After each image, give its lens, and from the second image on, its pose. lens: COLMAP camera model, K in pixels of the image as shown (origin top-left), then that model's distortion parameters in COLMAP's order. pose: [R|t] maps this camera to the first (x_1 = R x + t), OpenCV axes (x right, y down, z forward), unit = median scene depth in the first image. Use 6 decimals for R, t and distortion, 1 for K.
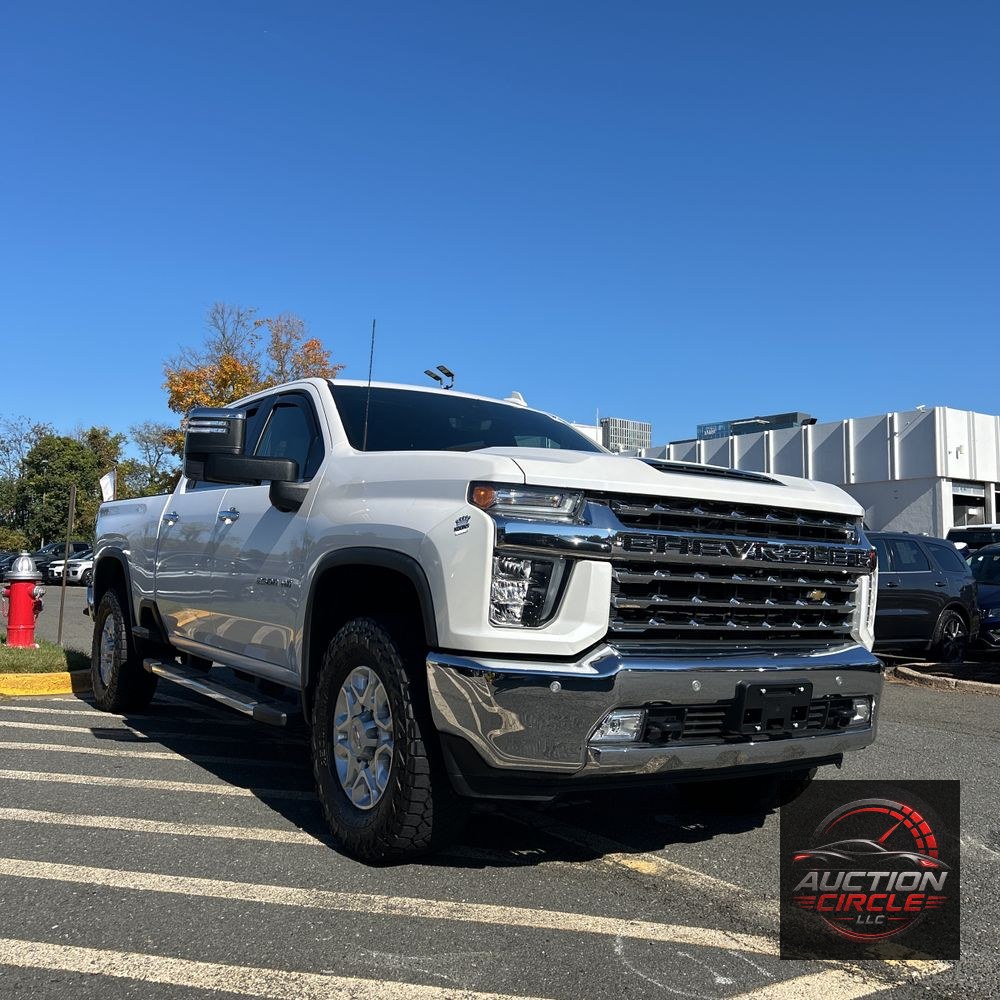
lens RADIAL K [[1015.4, 0, 512.2], [0, 1015.4, 483.8], [0, 0, 1]] dist [0.084160, -0.090970]
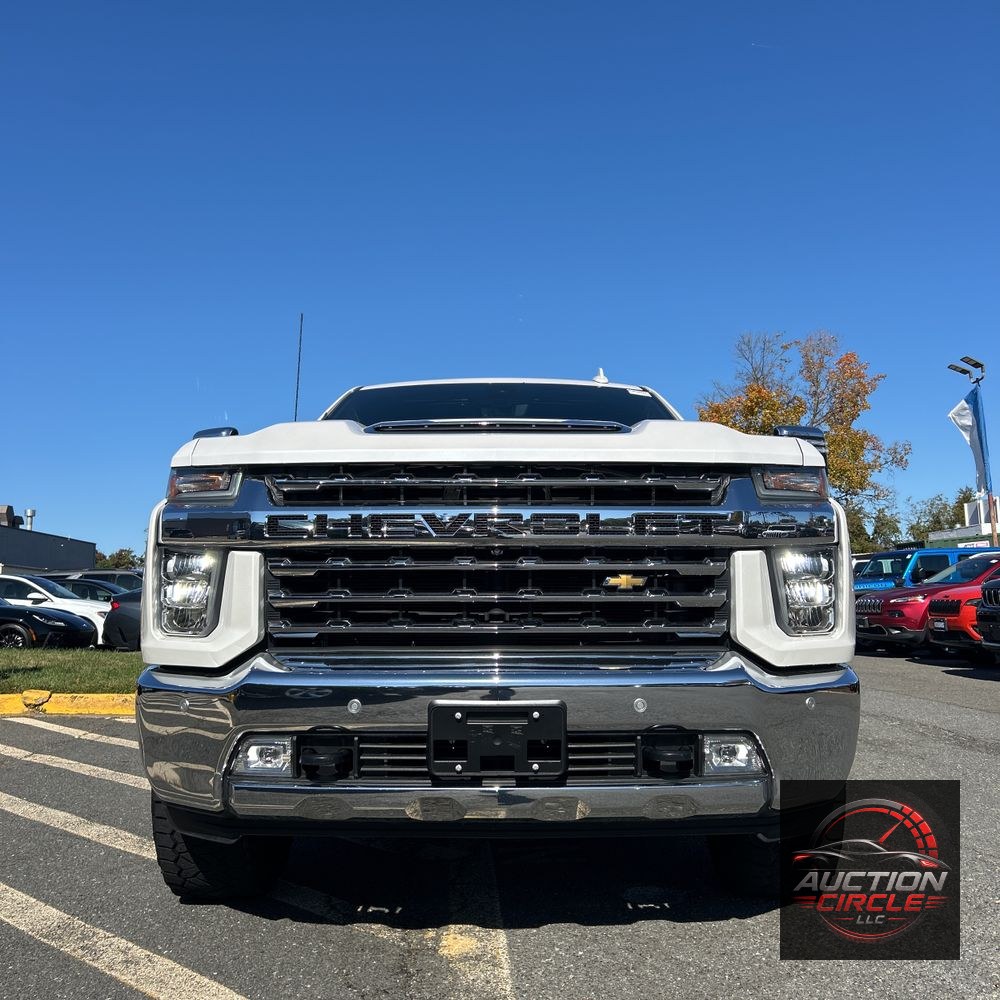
lens RADIAL K [[987.3, 0, 501.0], [0, 987.3, 515.6], [0, 0, 1]] dist [0.071980, -0.018318]
pose [[0.843417, -0.079704, -0.531315, 0.589190], [0.082895, 0.996398, -0.017884, 0.069433], [0.530827, -0.028959, 0.846985, 0.388483]]
